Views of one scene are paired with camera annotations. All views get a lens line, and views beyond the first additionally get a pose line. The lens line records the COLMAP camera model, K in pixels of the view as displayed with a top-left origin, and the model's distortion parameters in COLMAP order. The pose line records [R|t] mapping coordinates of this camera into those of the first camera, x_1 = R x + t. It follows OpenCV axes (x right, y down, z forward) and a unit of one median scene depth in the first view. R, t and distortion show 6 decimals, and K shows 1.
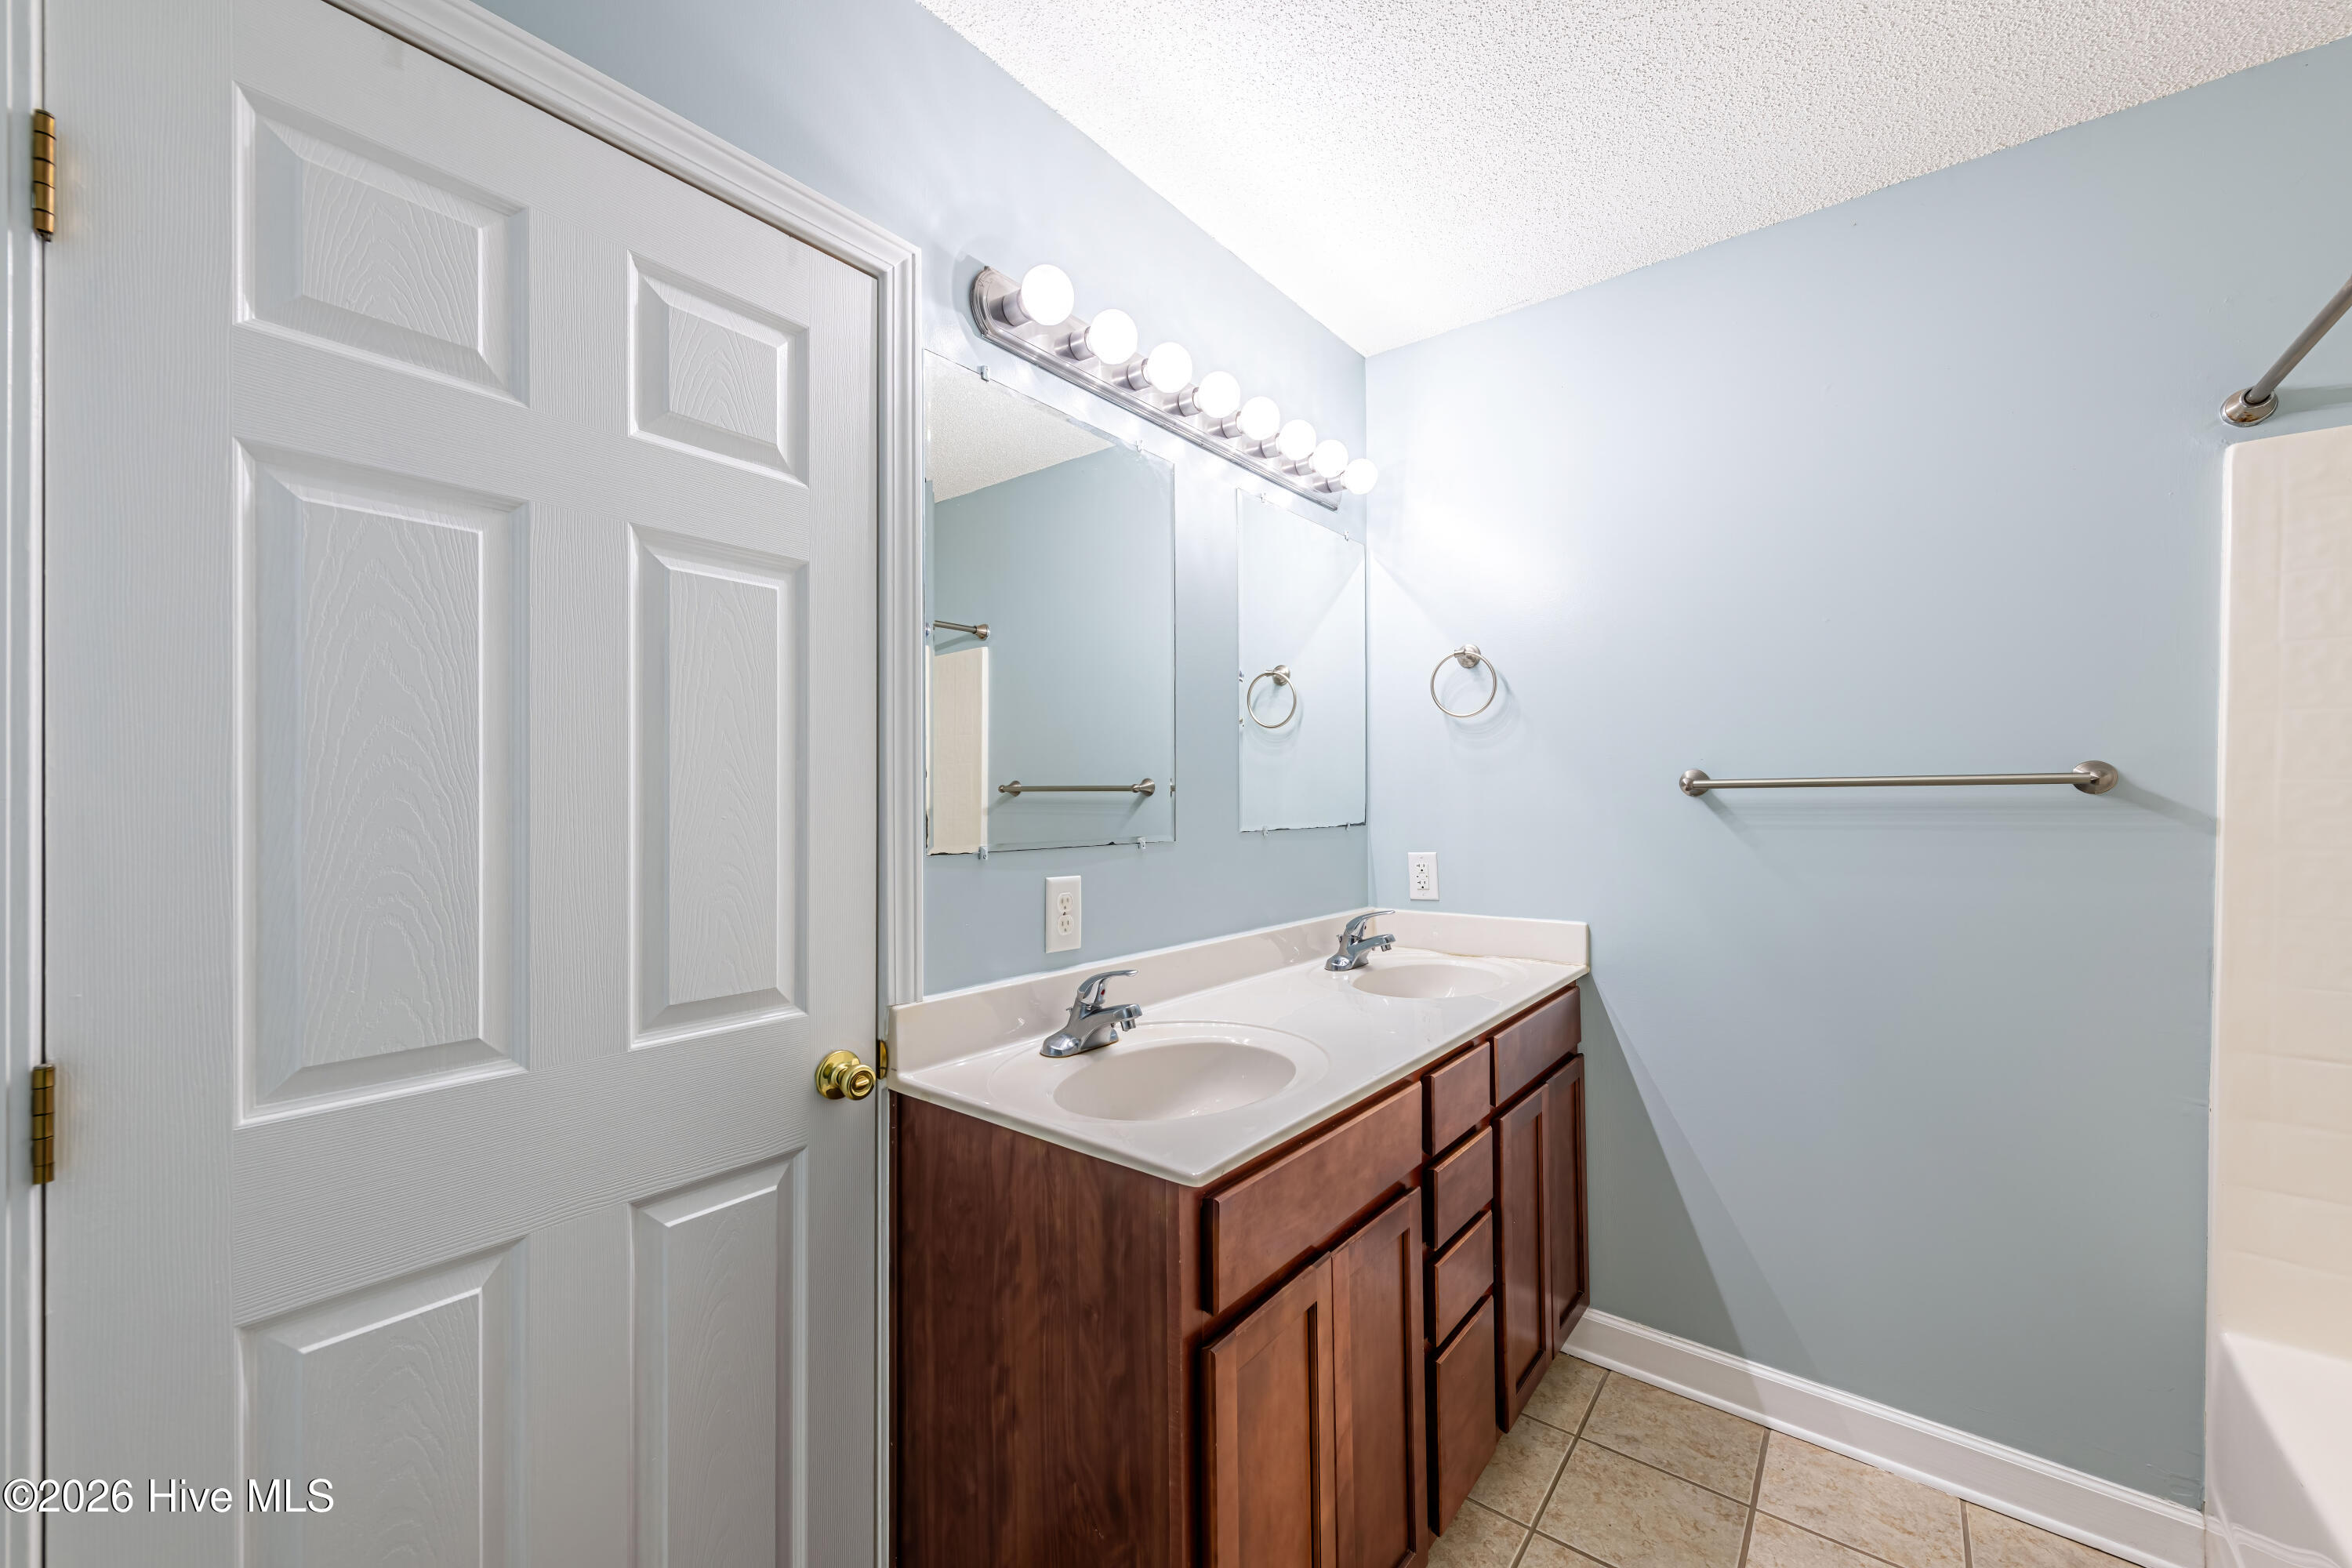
lens RADIAL K [[925.1, 0, 1173.4], [0, 925.1, 806.0], [0, 0, 1]] dist [-0.000390, -0.003765]
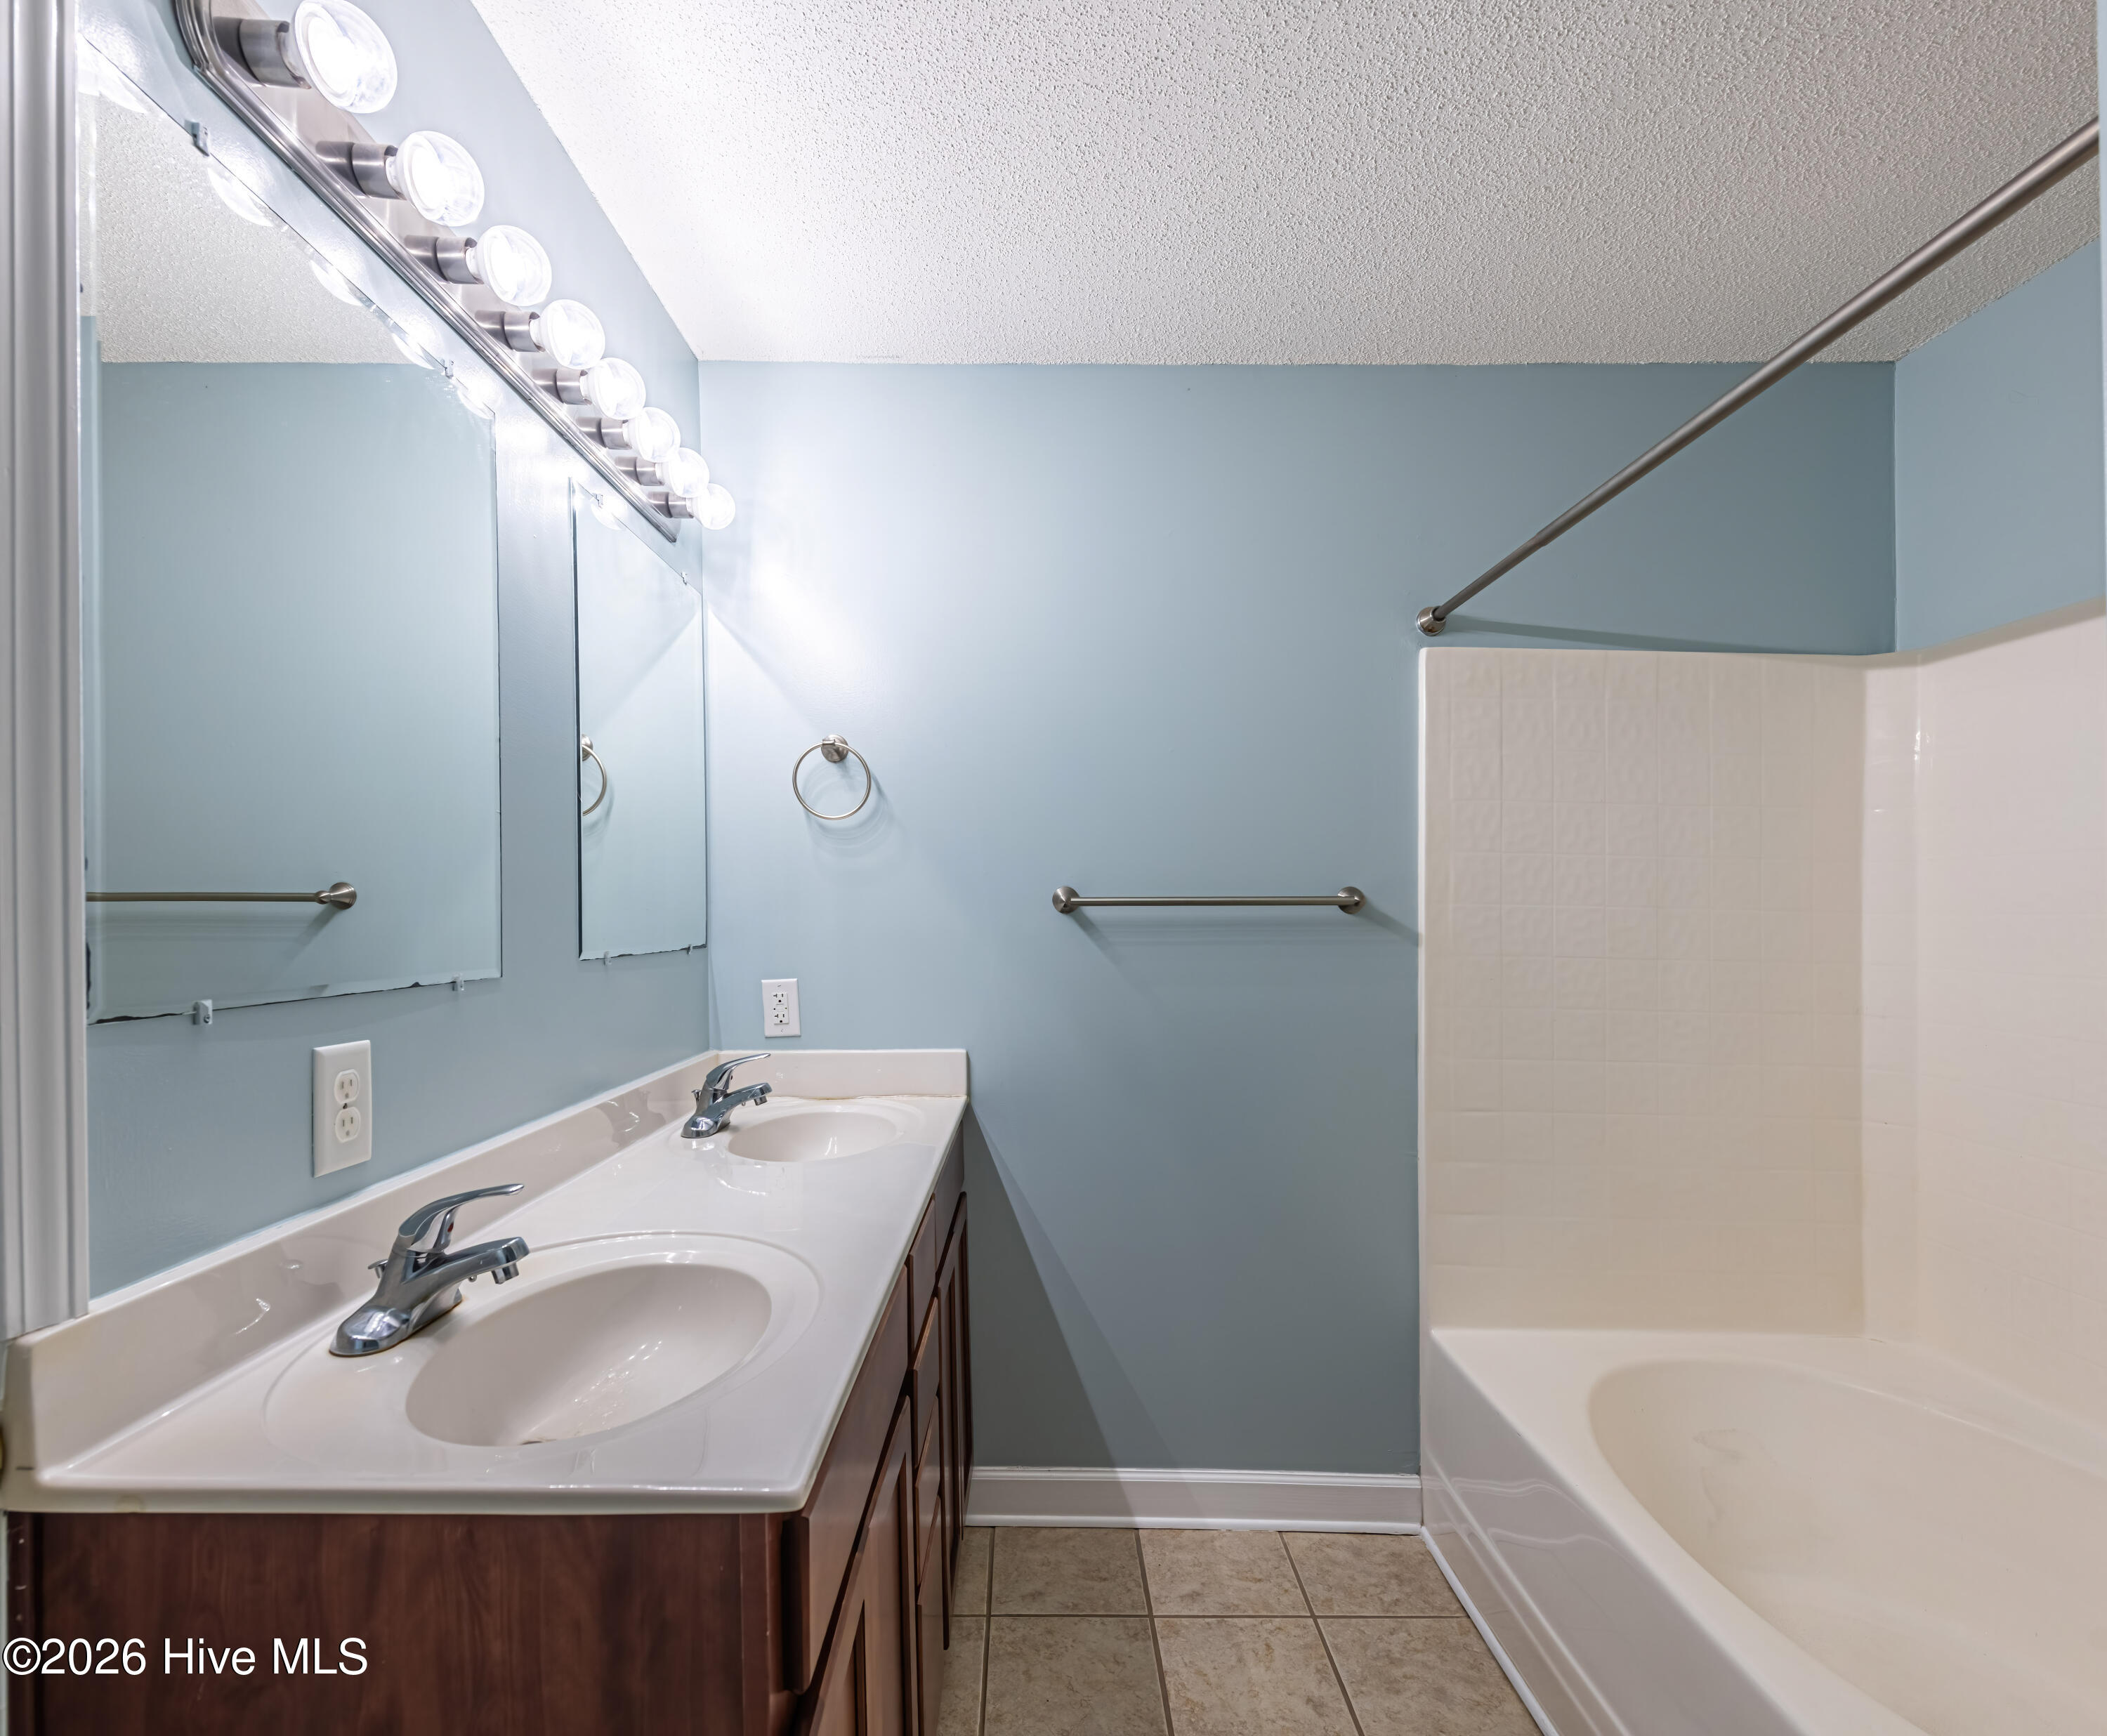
lens RADIAL K [[1025.5, 0, 1048.8], [0, 1025.5, 918.6], [0, 0, 1]] dist [0.013762, -0.012440]
pose [[0.776068, 0.002562, 0.630644, -0.173916], [0.000320, 0.999990, -0.004456, -0.000708], [-0.630649, 0.003660, 0.776059, 0.188320]]
